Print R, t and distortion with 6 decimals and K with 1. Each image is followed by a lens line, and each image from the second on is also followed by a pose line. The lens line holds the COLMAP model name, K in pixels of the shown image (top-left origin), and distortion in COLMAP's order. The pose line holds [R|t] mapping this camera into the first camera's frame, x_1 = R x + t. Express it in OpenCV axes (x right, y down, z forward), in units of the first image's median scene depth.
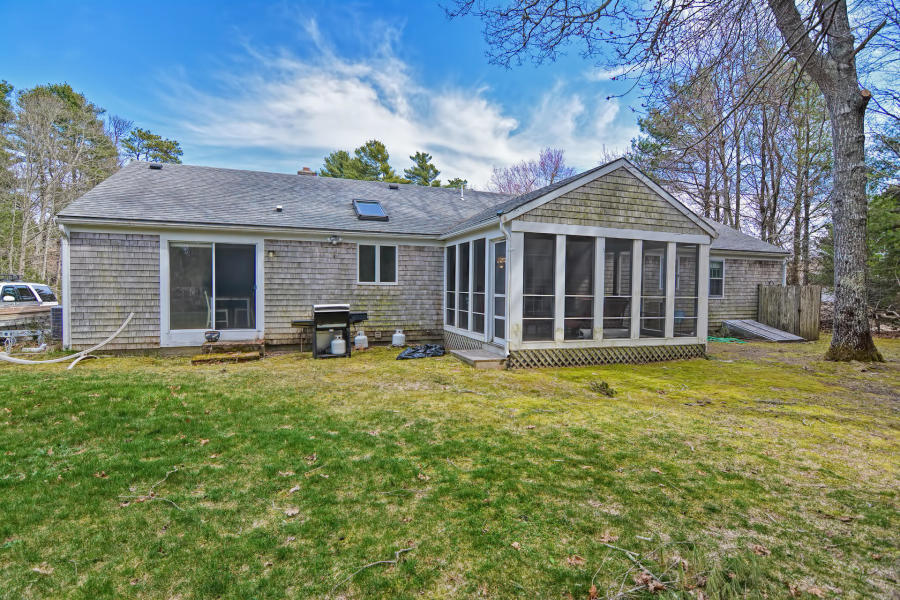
lens RADIAL K [[437.1, 0, 455.4], [0, 437.1, 301.2], [0, 0, 1]] dist [0.002449, -0.015221]
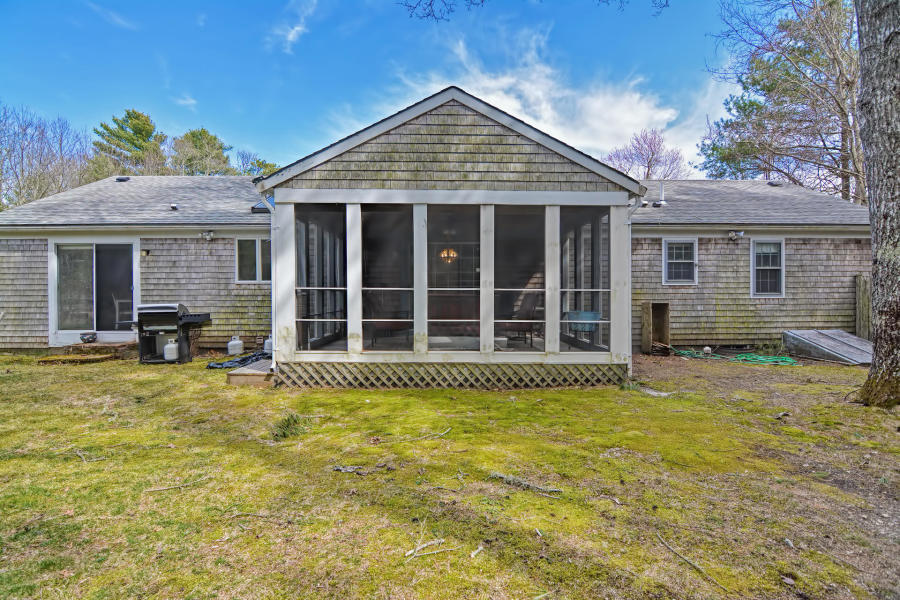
lens RADIAL K [[437.1, 0, 455.4], [0, 437.1, 301.2], [0, 0, 1]] dist [0.002449, -0.015221]
pose [[0.947806, -0.009137, -0.318717, 0.560814], [0.001763, 0.999724, -0.023417, 0.022677], [0.318843, 0.021632, 0.947561, 0.334574]]
